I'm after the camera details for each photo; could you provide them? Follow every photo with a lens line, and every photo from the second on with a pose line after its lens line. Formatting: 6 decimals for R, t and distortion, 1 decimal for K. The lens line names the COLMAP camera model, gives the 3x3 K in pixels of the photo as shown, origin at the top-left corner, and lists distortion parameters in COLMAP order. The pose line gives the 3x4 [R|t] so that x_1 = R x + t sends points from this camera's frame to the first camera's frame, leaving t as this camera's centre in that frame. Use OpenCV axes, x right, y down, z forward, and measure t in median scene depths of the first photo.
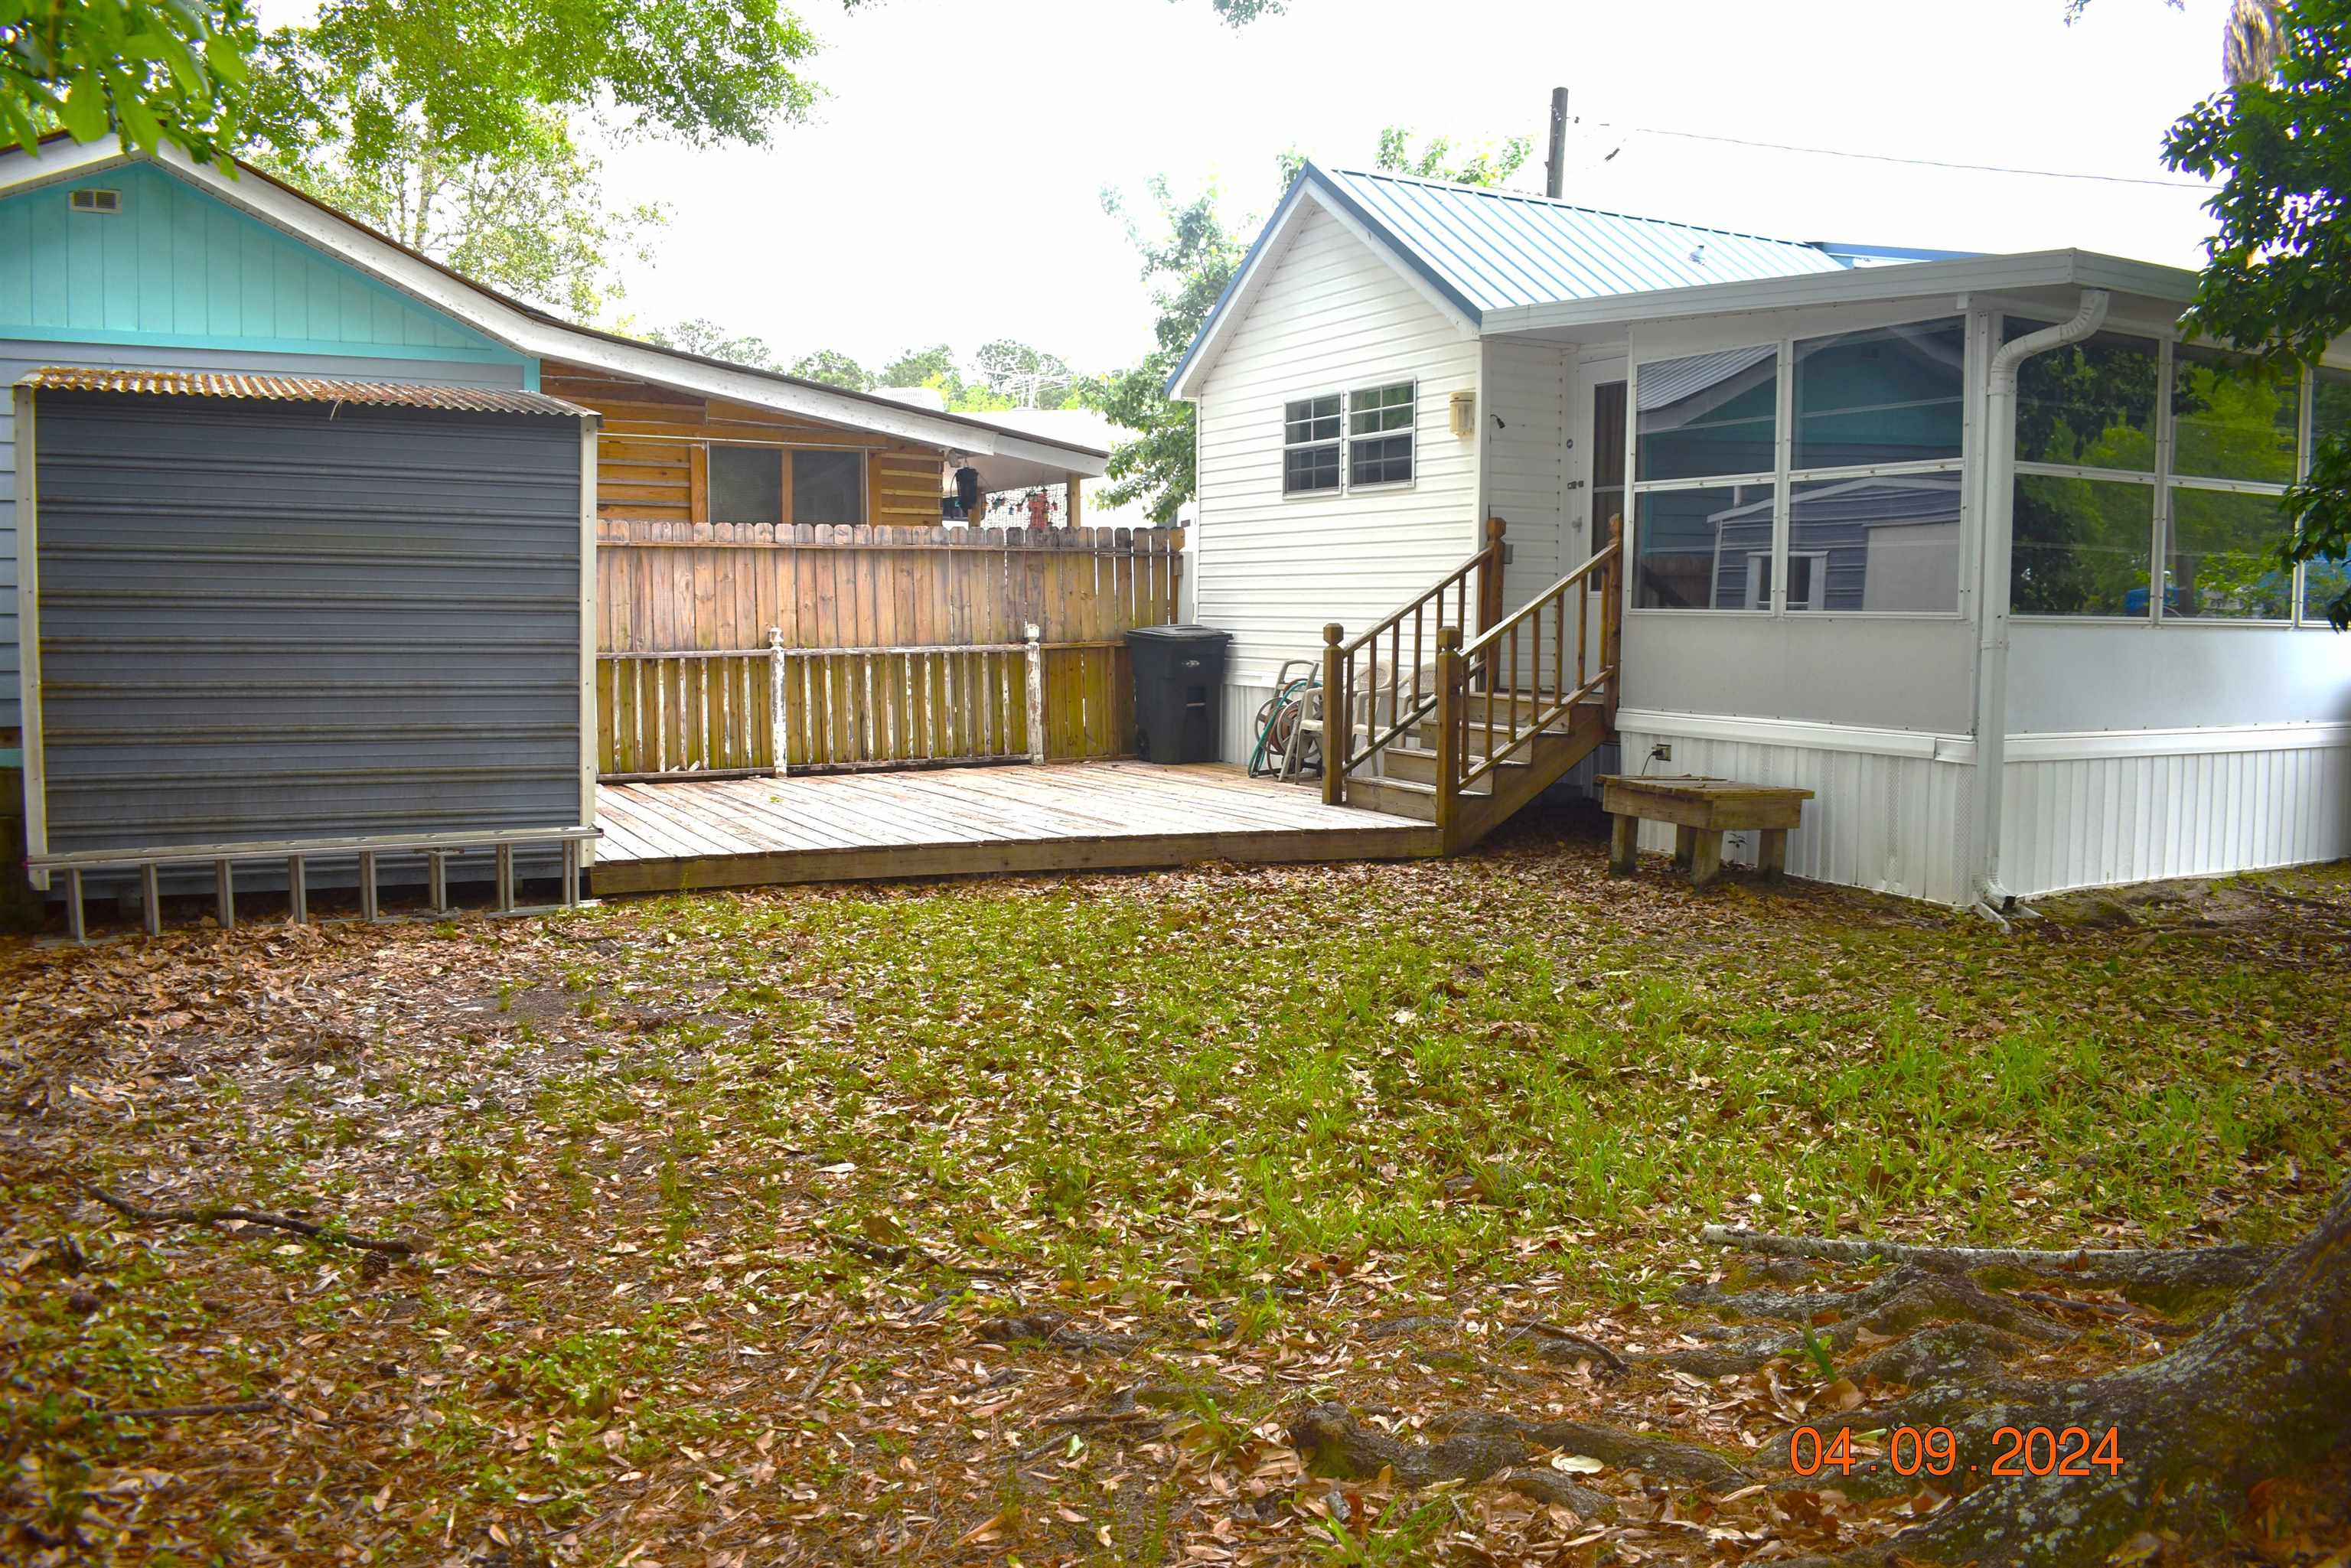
lens RADIAL K [[1834.5, 0, 1186.7], [0, 1834.5, 776.6], [0, 0, 1]] dist [-0.089560, 0.007018]
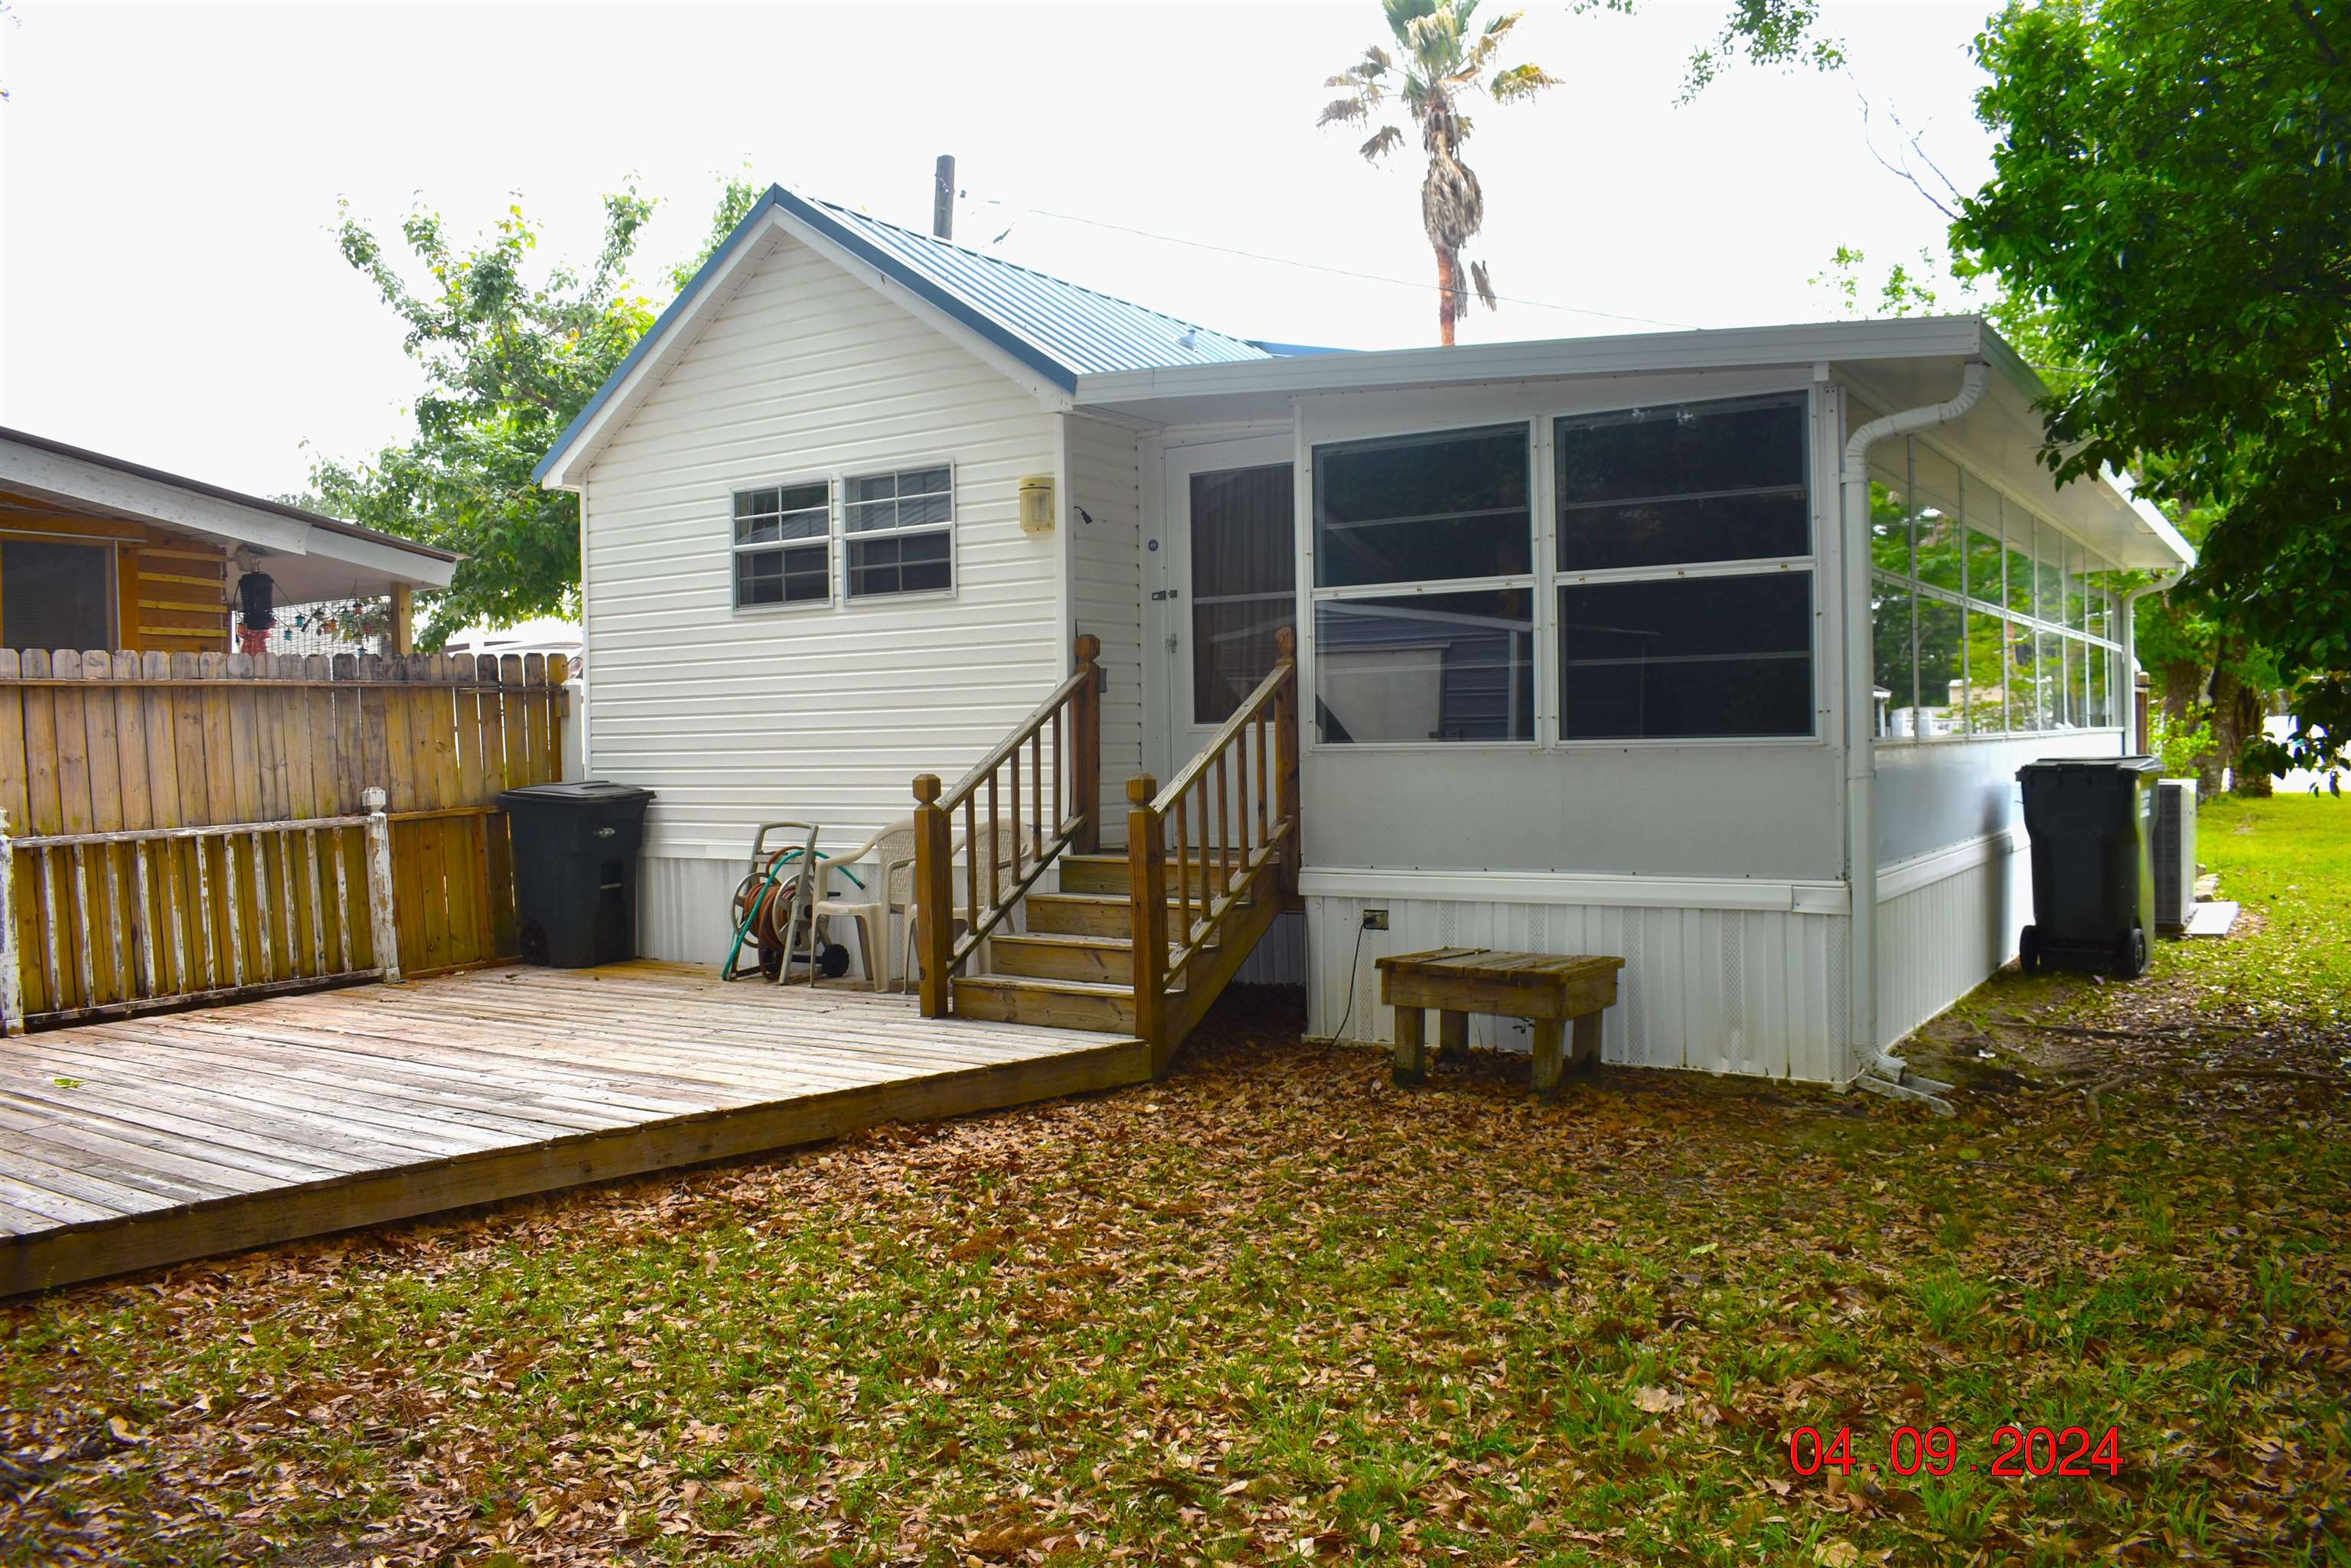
lens RADIAL K [[1834.5, 0, 1186.7], [0, 1834.5, 776.6], [0, 0, 1]] dist [-0.089560, 0.007018]
pose [[0.881456, -0.032814, 0.471126, -0.148922], [0.067540, 0.996088, -0.056988, -0.027785], [-0.467413, 0.082053, 0.880223, 0.246813]]
